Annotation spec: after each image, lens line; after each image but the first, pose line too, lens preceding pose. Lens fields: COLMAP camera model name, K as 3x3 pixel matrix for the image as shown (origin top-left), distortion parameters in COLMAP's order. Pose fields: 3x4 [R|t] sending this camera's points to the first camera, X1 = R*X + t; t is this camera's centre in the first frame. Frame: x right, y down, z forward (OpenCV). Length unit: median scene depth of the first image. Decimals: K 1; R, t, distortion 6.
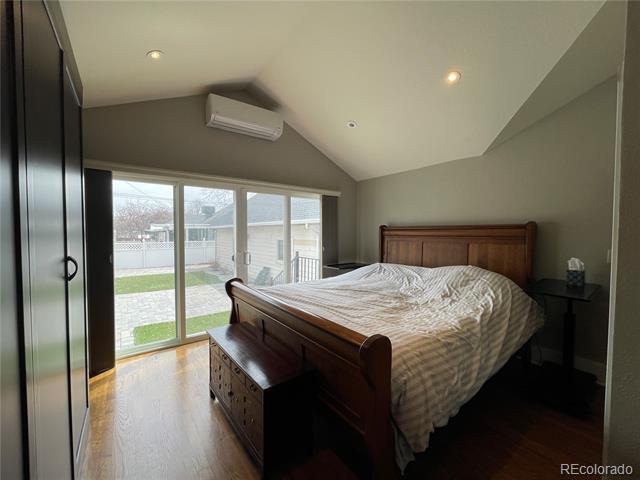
lens RADIAL K [[257.6, 0, 318.8], [0, 257.6, 239.2], [0, 0, 1]] dist [-0.003514, 0.001811]
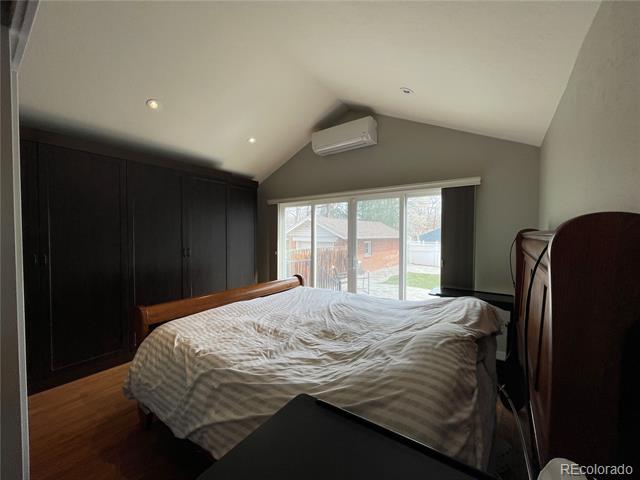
lens RADIAL K [[257.6, 0, 317.5], [0, 257.6, 239.8], [0, 0, 1]] dist [-0.003514, 0.001811]
pose [[0.275286, 0.019197, -0.961171, 0.665930], [-0.028509, 0.999524, 0.011798, -0.029066], [0.960939, 0.024154, 0.275703, 0.513025]]
